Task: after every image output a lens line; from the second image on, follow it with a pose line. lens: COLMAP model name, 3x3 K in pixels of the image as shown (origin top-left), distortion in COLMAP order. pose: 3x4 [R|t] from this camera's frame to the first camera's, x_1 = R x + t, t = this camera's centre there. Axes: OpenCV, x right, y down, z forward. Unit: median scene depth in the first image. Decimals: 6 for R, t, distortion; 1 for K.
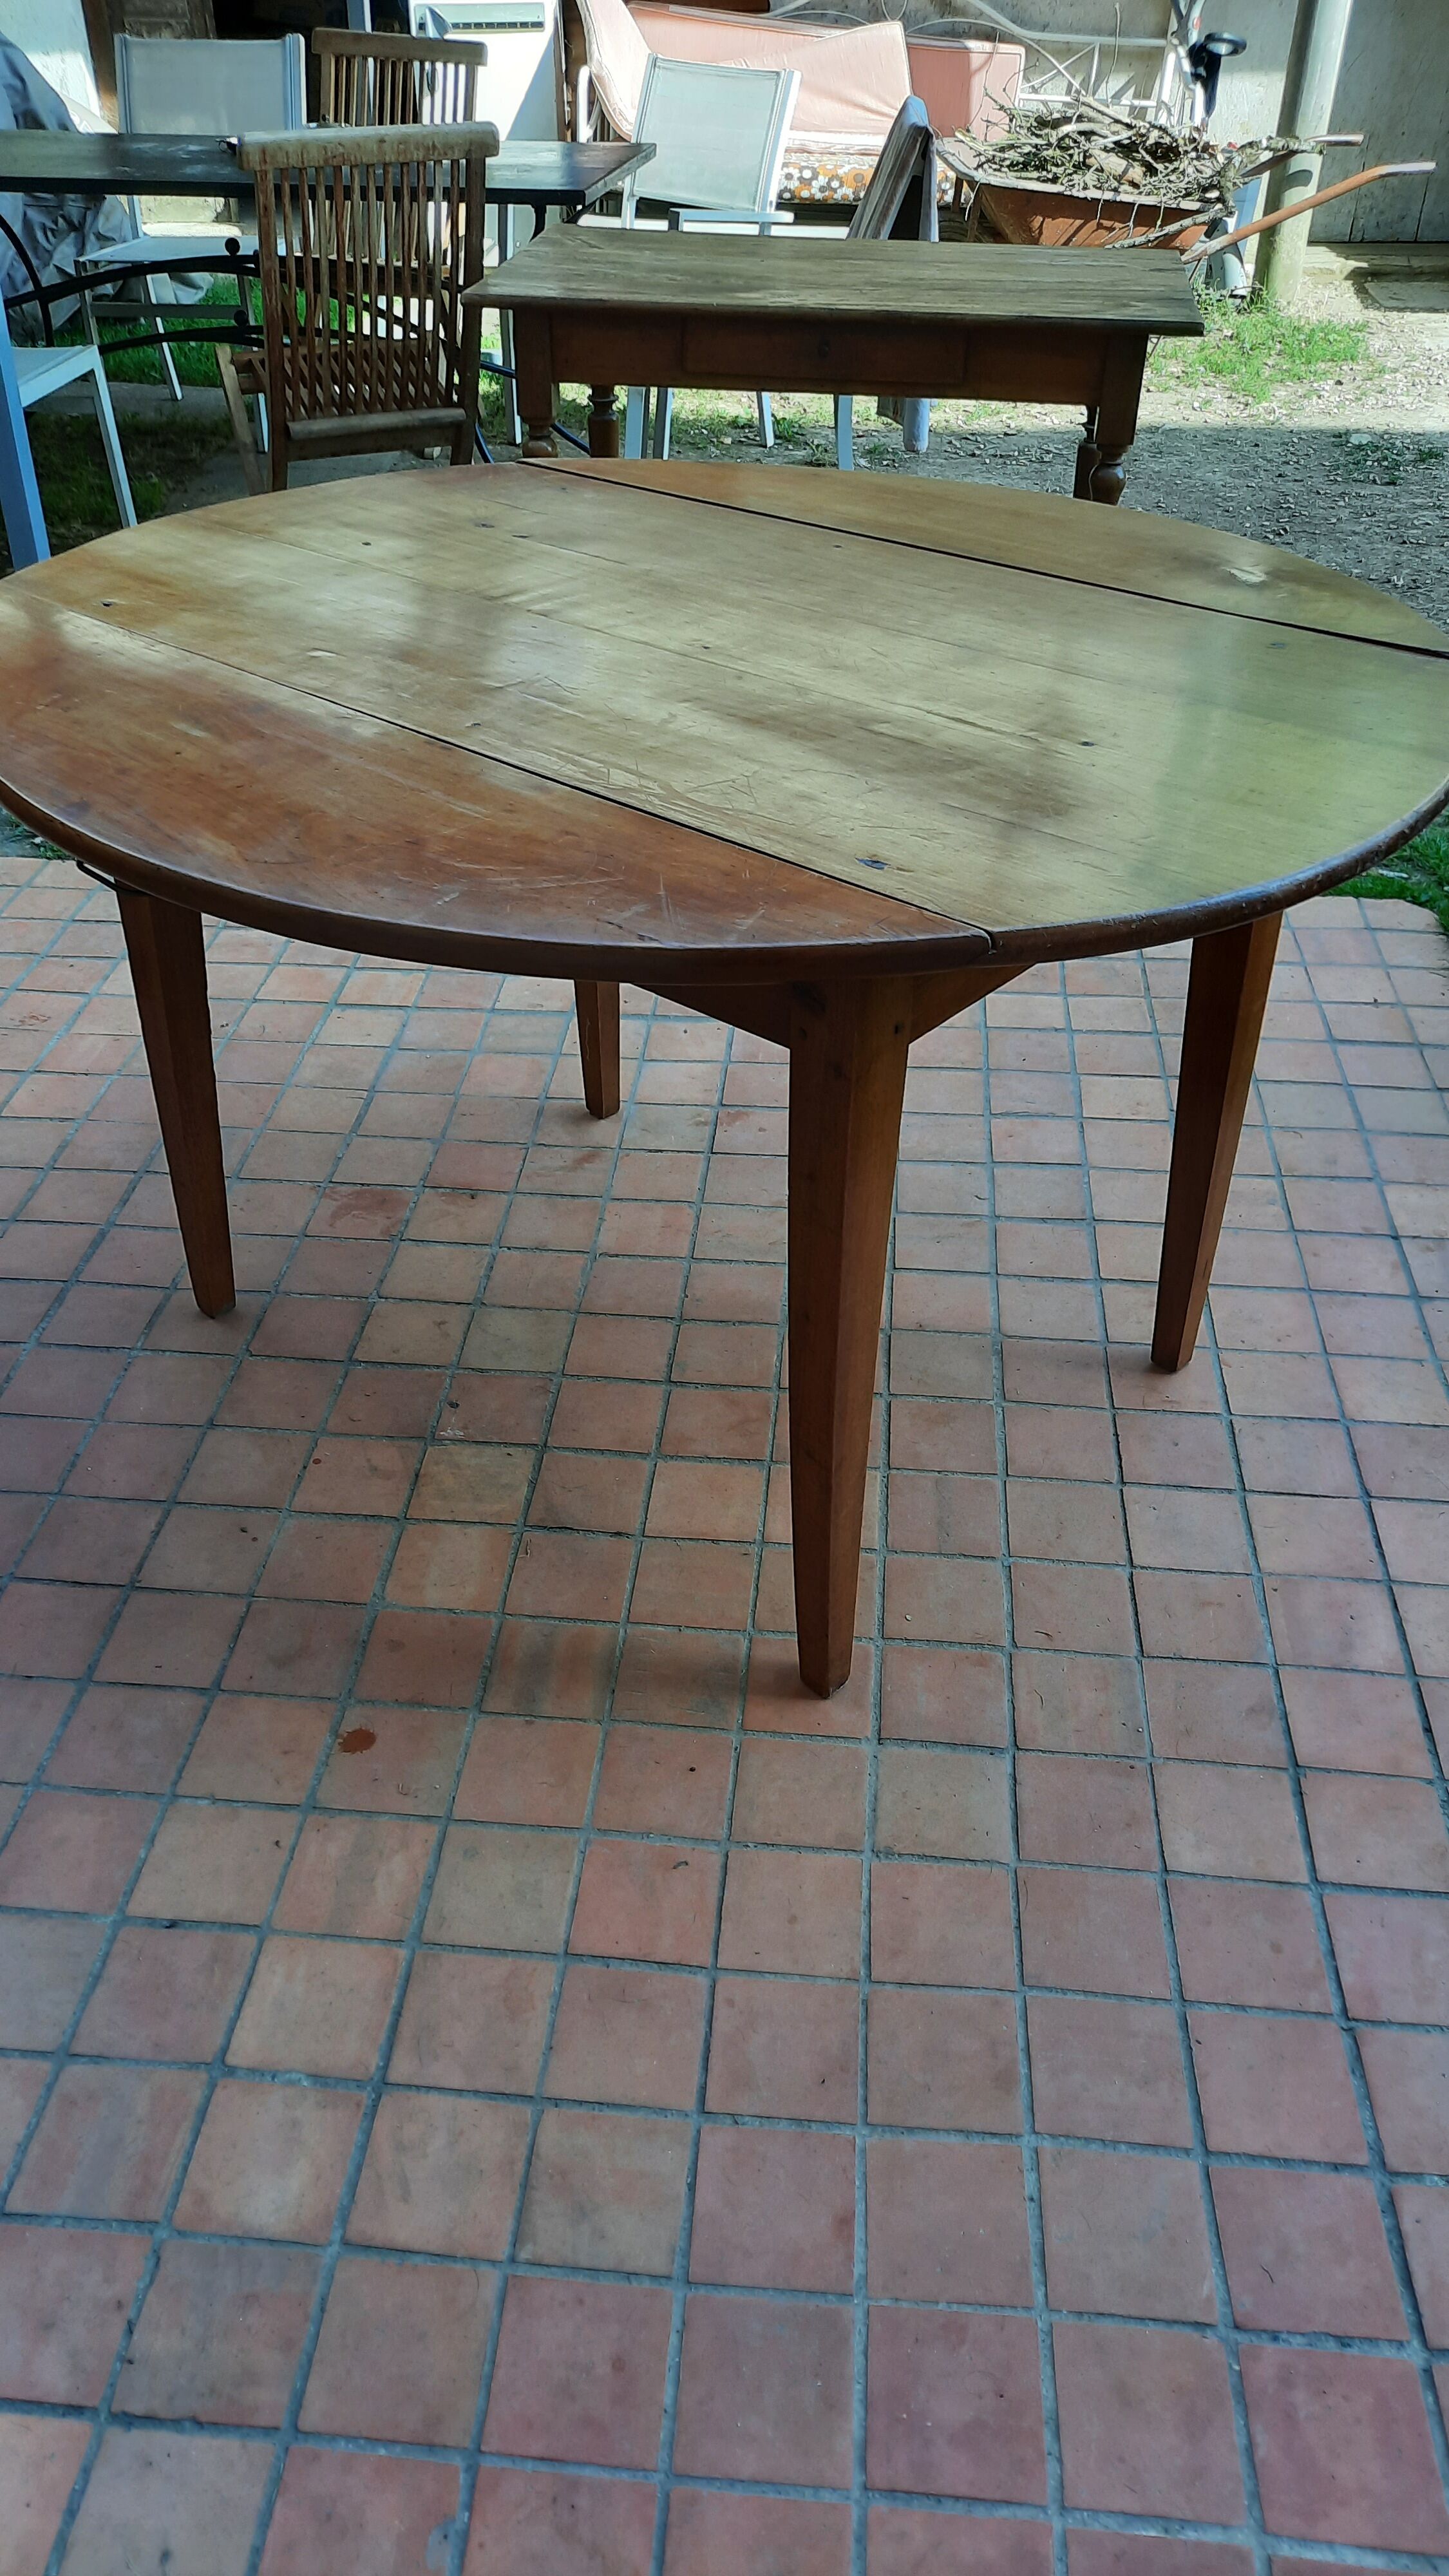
lens RADIAL K [[1864.8, 0, 672.6], [0, 1864.8, 1301.1], [0, 0, 1]] dist [0.078884, -0.073680]
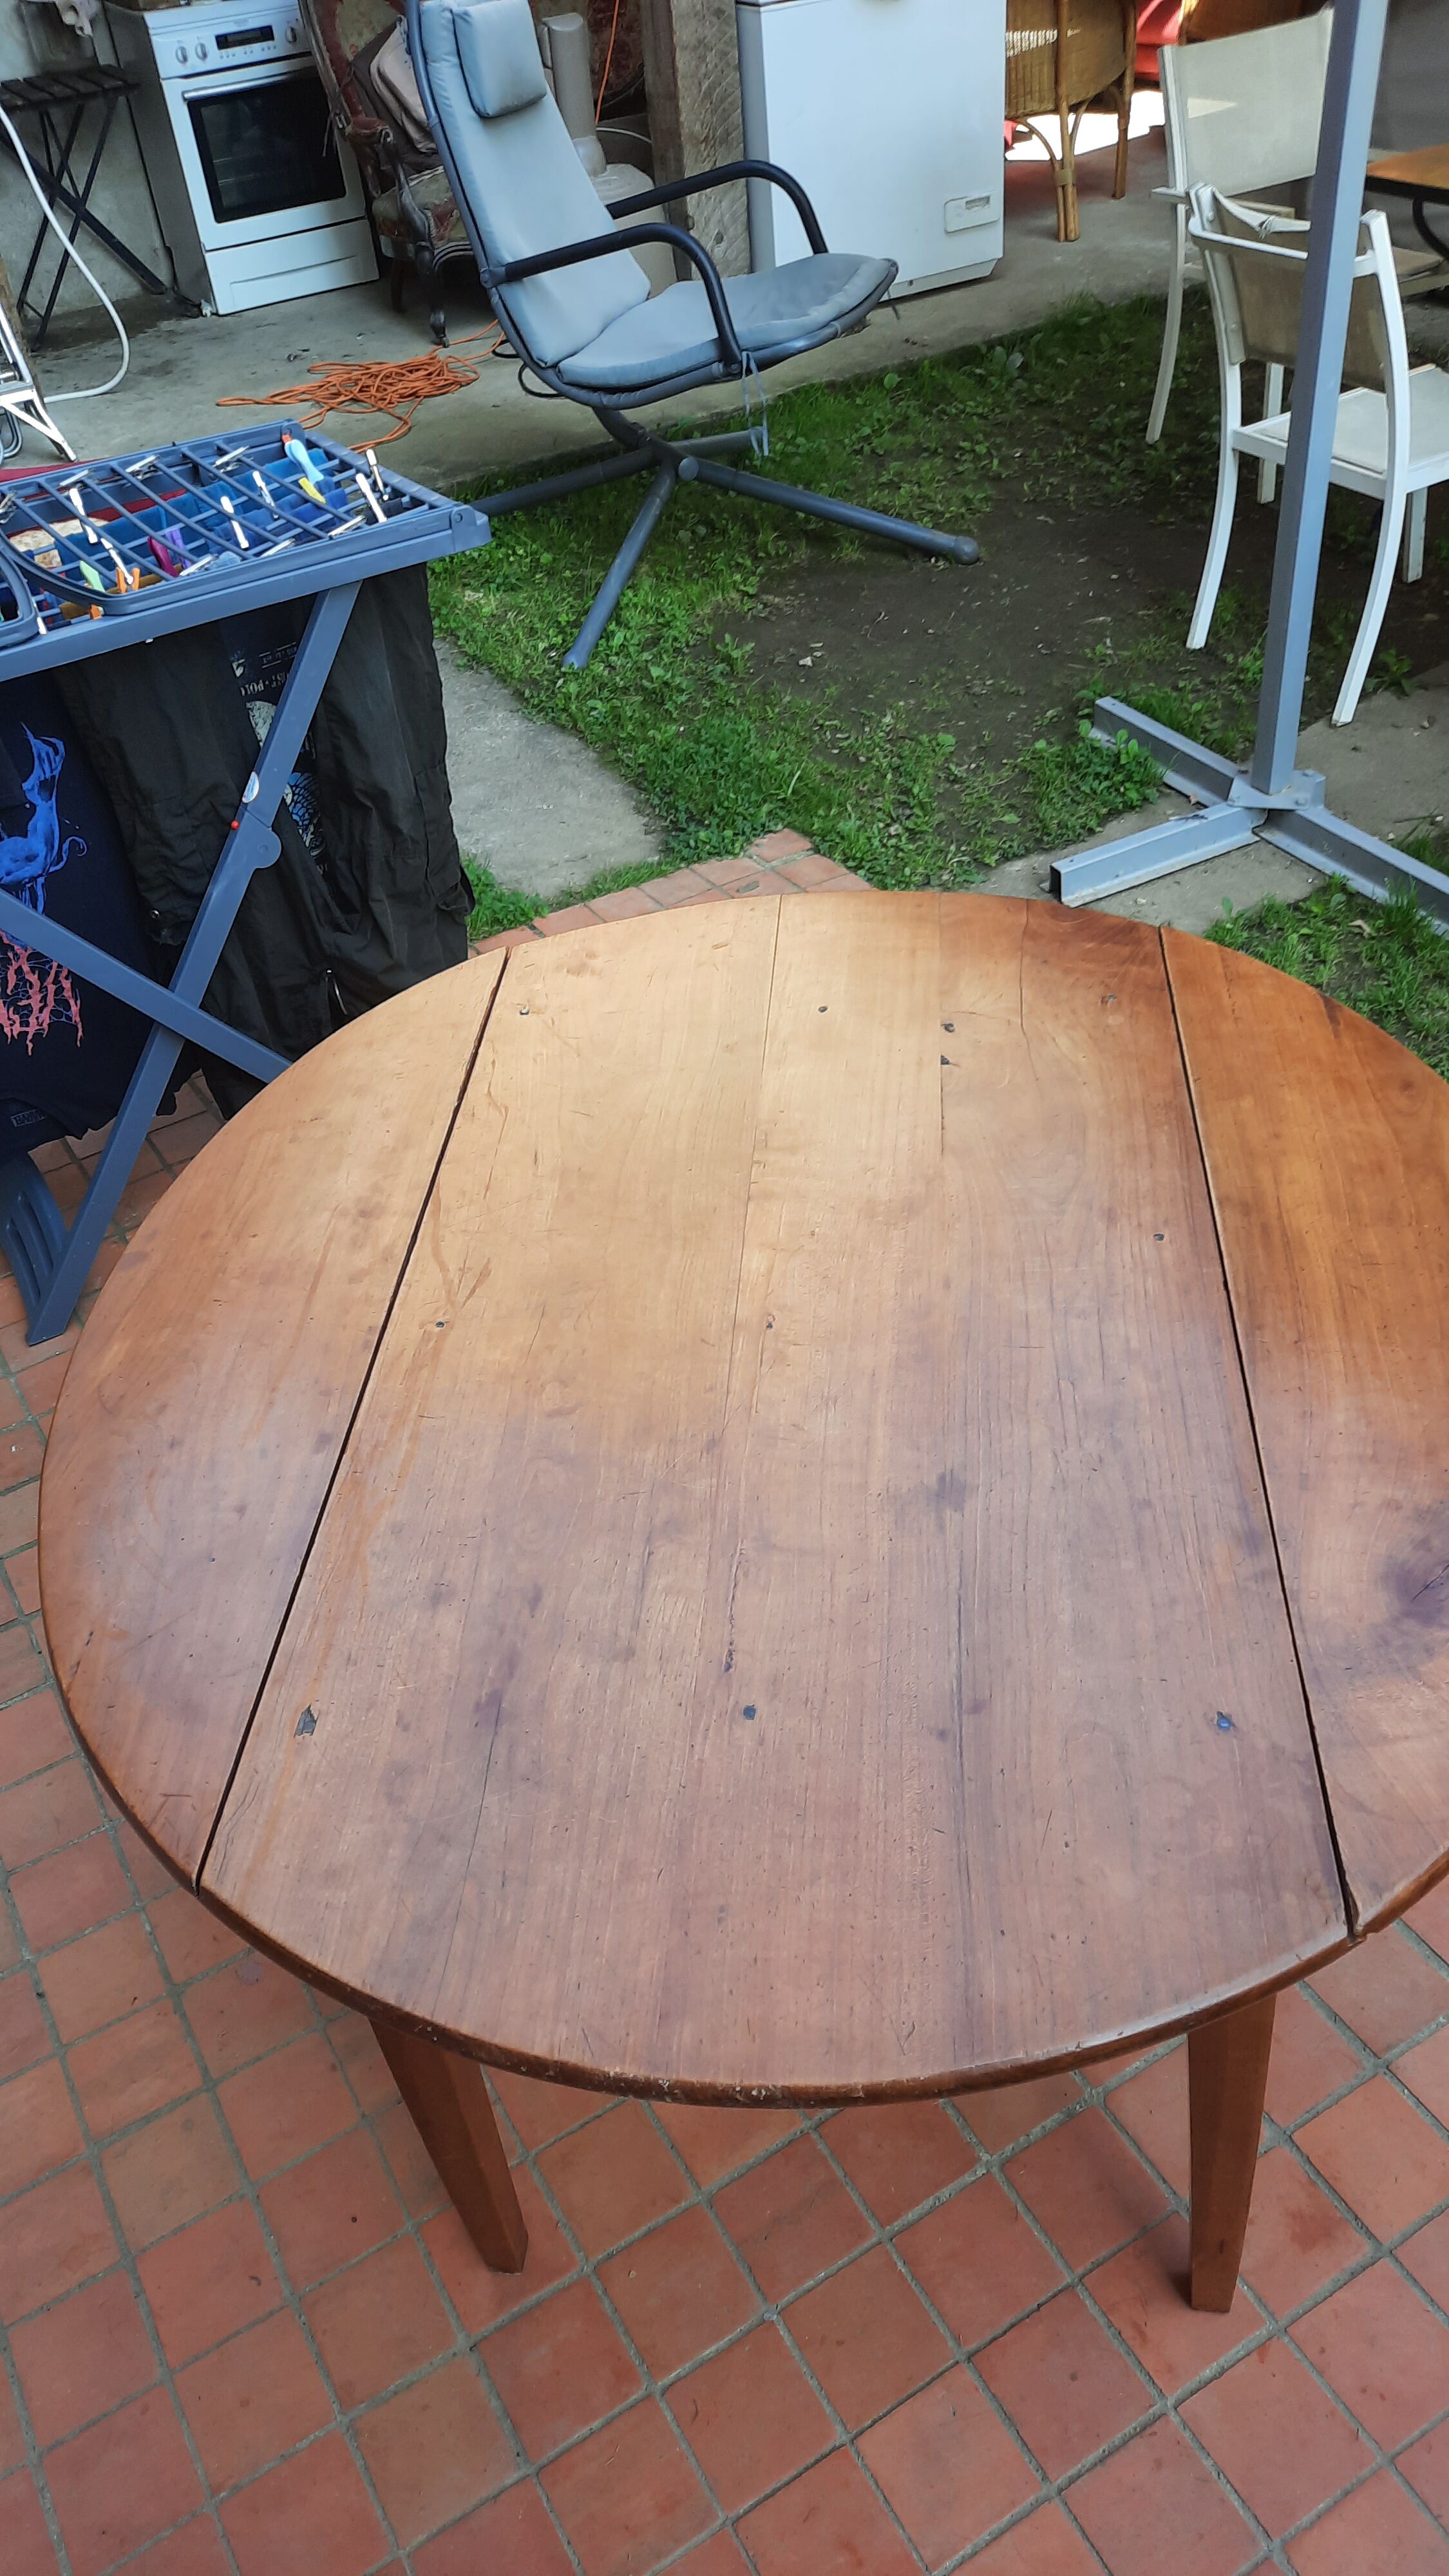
lens RADIAL K [[1838.0, 0, 675.1], [0, 1838.0, 1329.4], [0, 0, 1]] dist [0.076221, -0.082156]
pose [[0.593550, 0.485497, -0.641866, 0.461553], [-0.401140, 0.869887, 0.287024, -0.475089], [0.697700, 0.087115, 0.711074, 0.268742]]
